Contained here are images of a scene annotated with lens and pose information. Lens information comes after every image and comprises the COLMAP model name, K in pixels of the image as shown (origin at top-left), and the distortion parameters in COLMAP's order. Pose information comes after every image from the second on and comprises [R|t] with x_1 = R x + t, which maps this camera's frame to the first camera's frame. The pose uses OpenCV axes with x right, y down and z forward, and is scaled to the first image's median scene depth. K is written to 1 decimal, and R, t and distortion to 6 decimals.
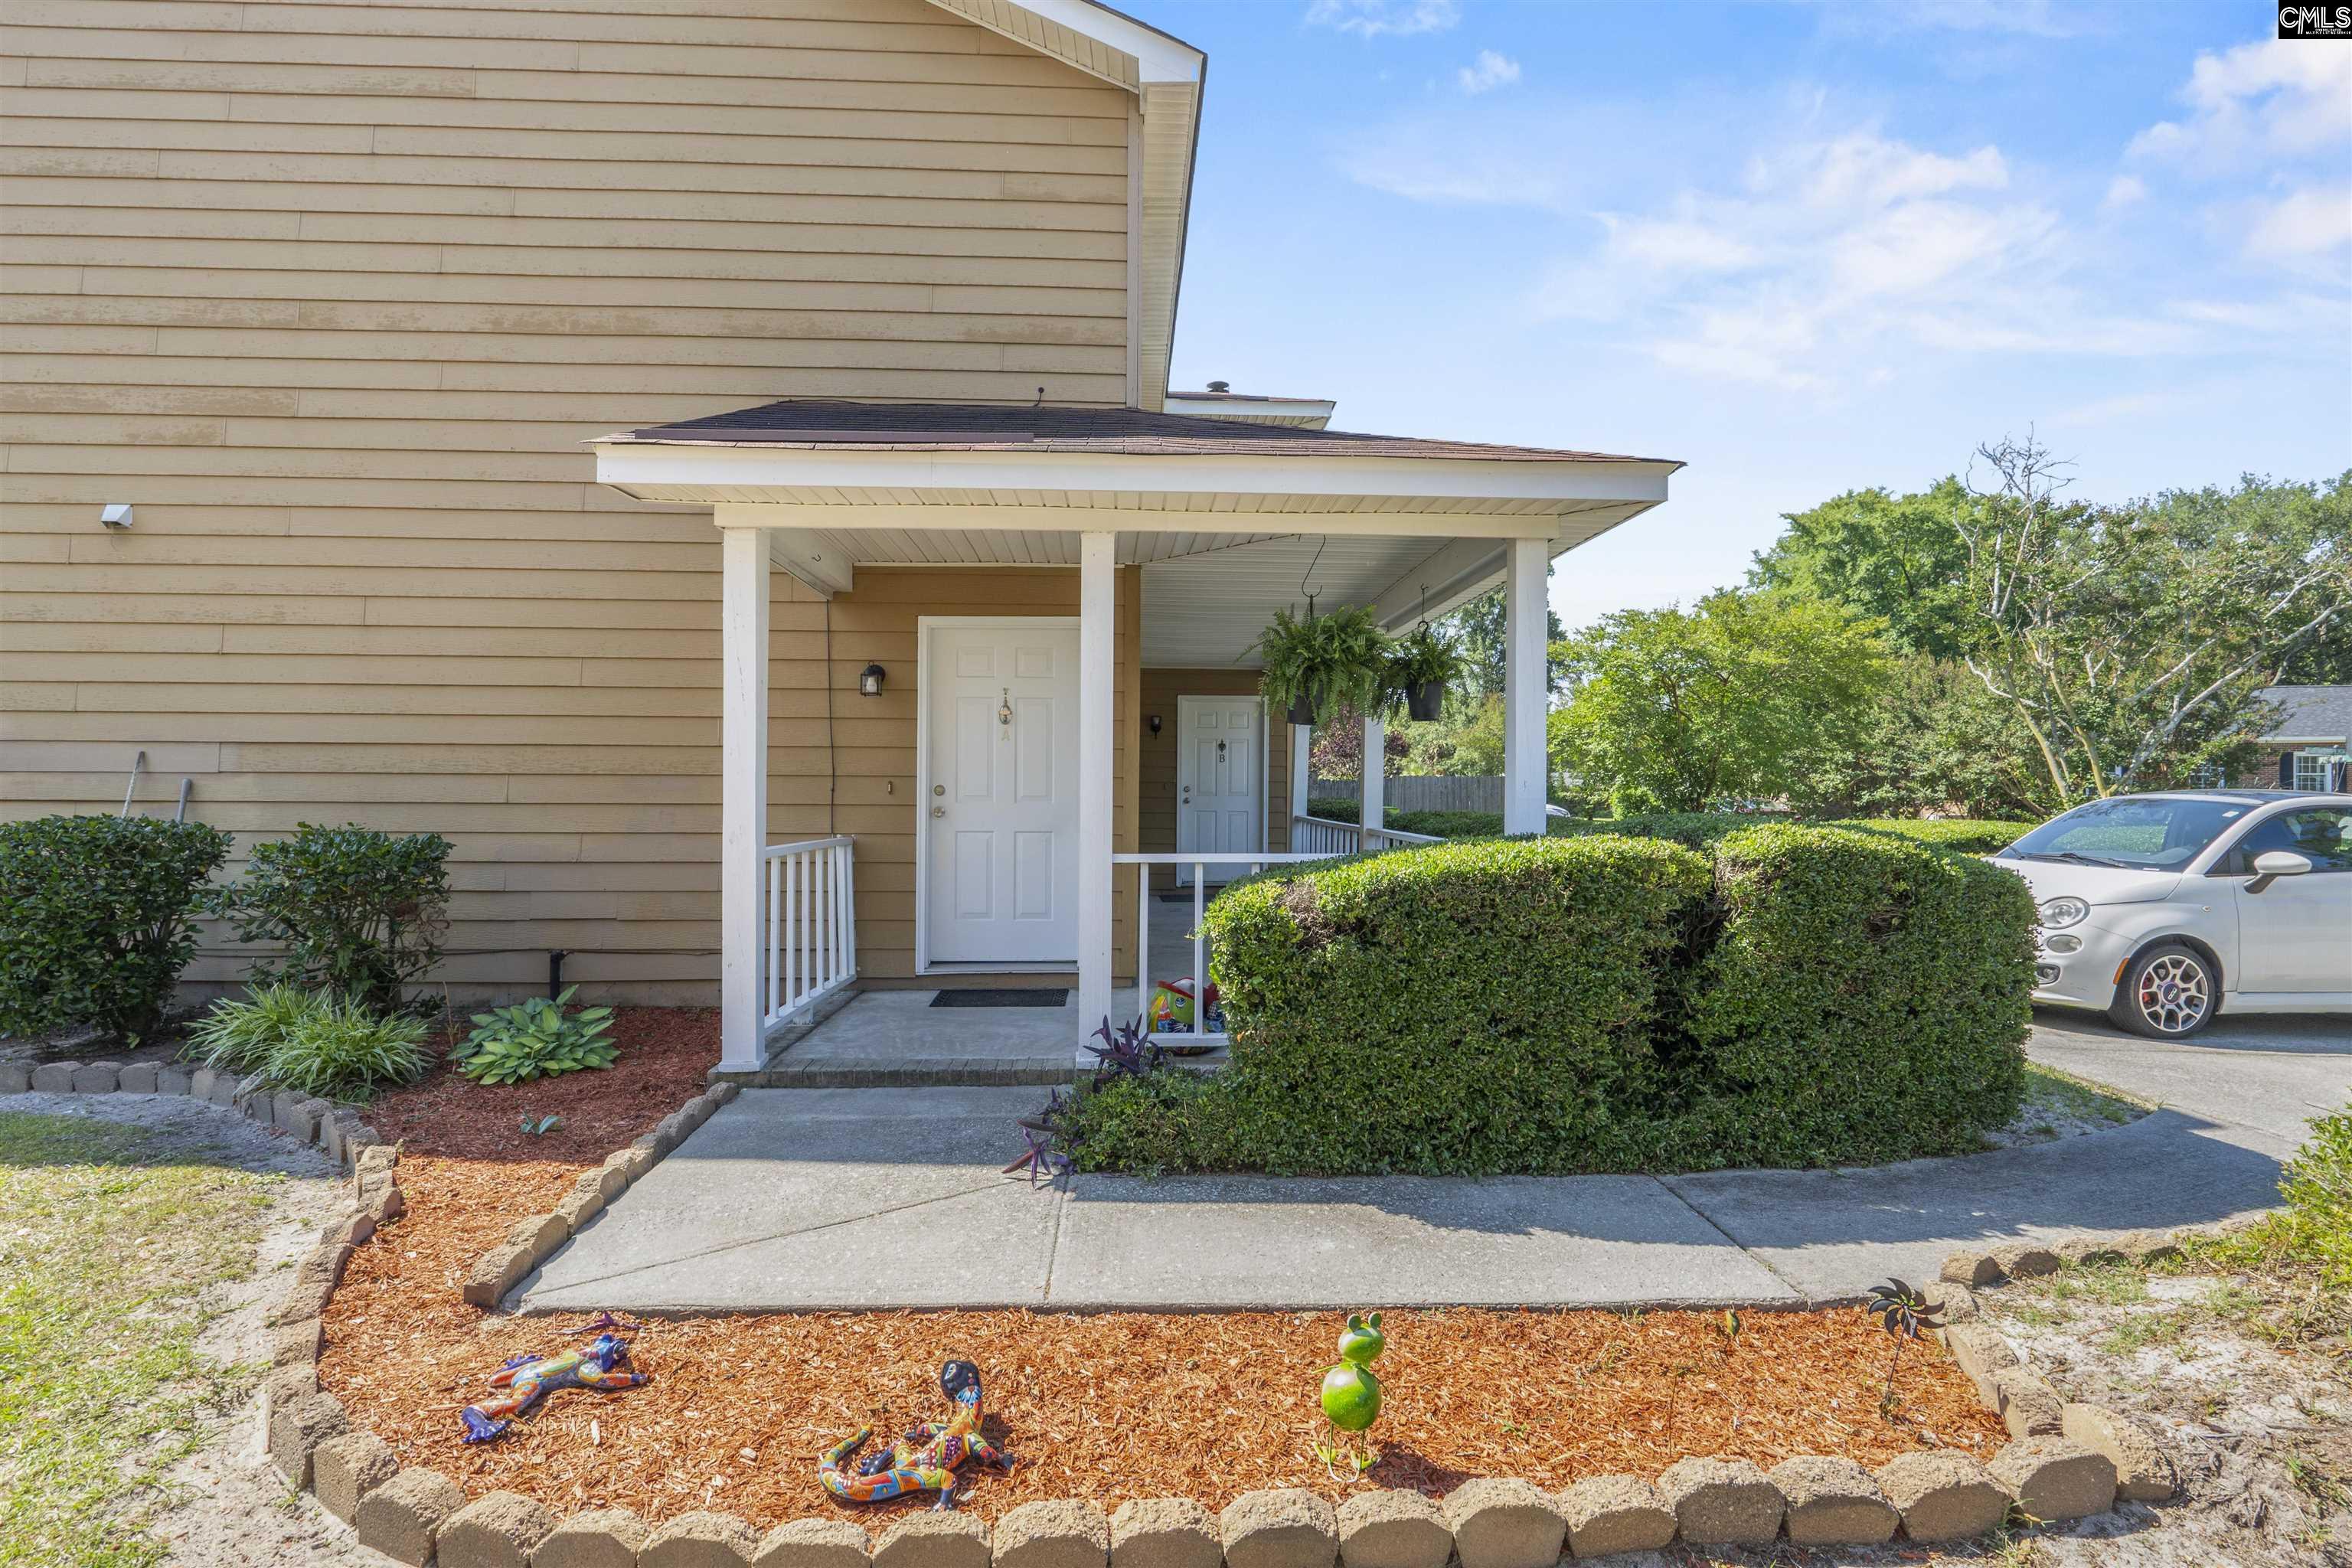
lens RADIAL K [[1093.4, 0, 1176.2], [0, 1093.4, 774.2], [0, 0, 1]] dist [-0.003969, 0.001278]
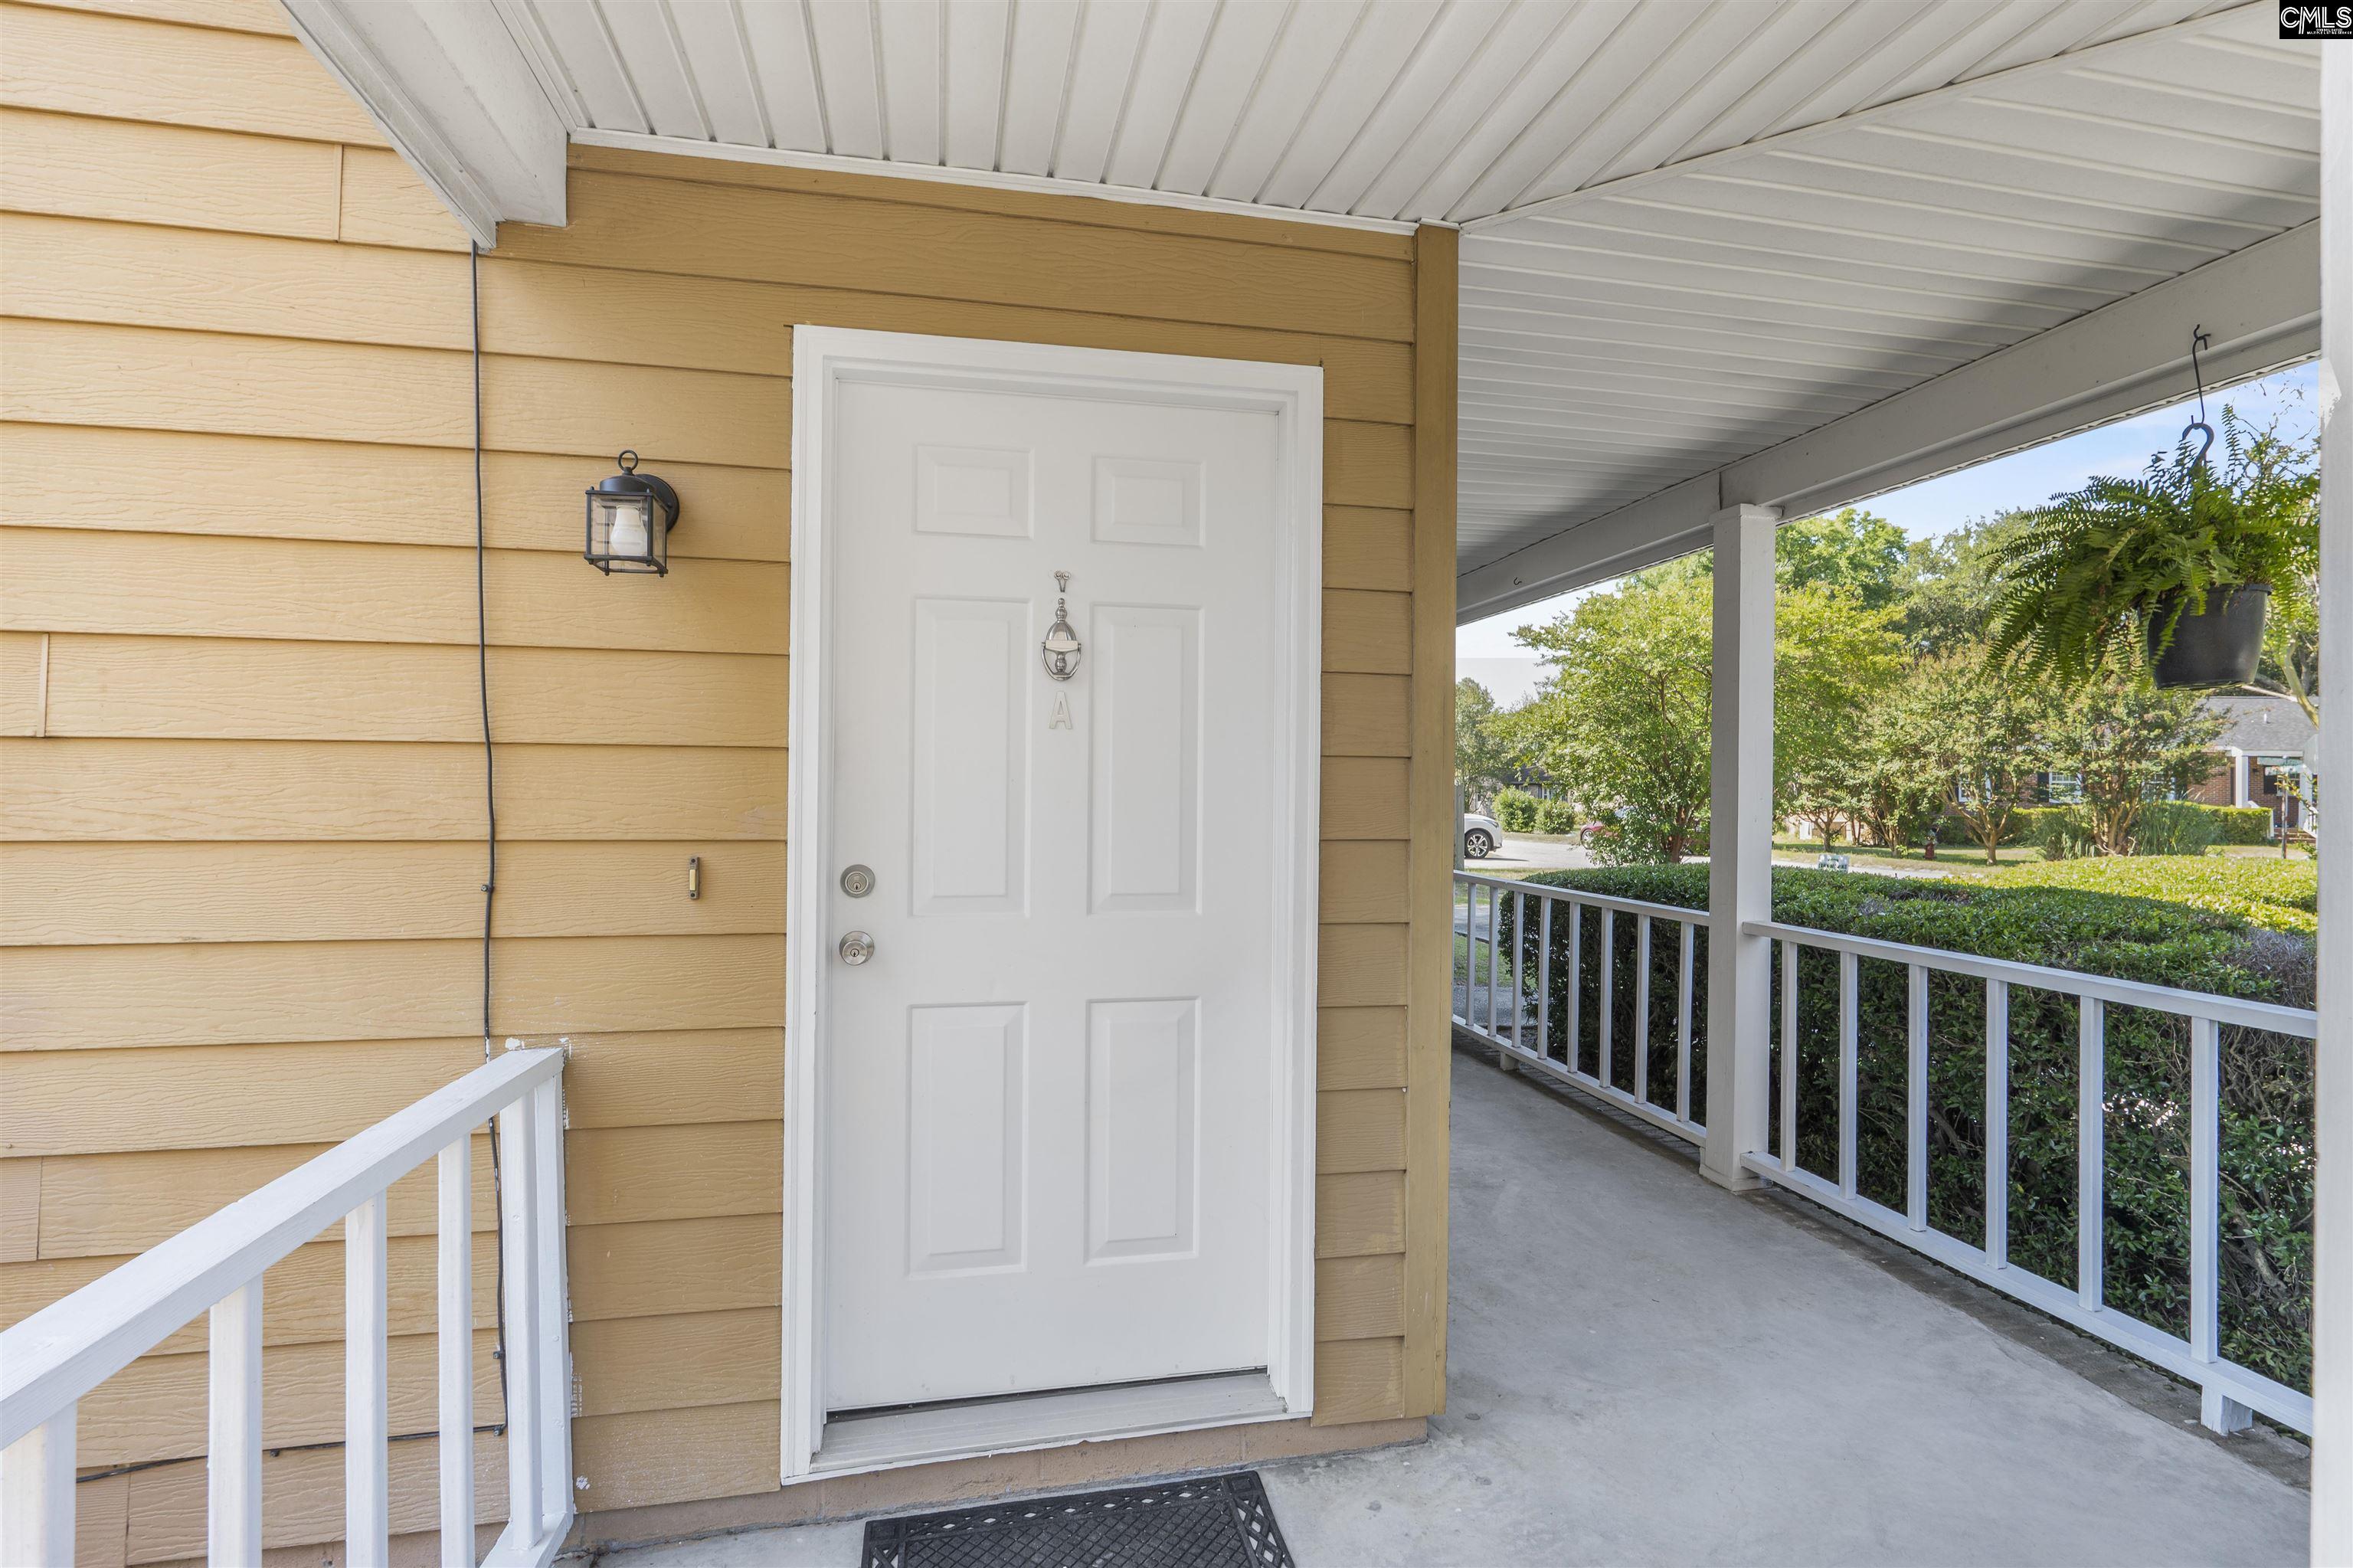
lens RADIAL K [[1093.9, 0, 1178.4], [0, 1093.9, 784.3], [0, 0, 1]] dist [-0.003969, 0.001278]
pose [[0.989305, 0.003395, 0.145820, -0.170446], [-0.004632, 0.999956, 0.008144, -0.016904], [-0.145786, -0.008732, 0.989278, 0.667964]]
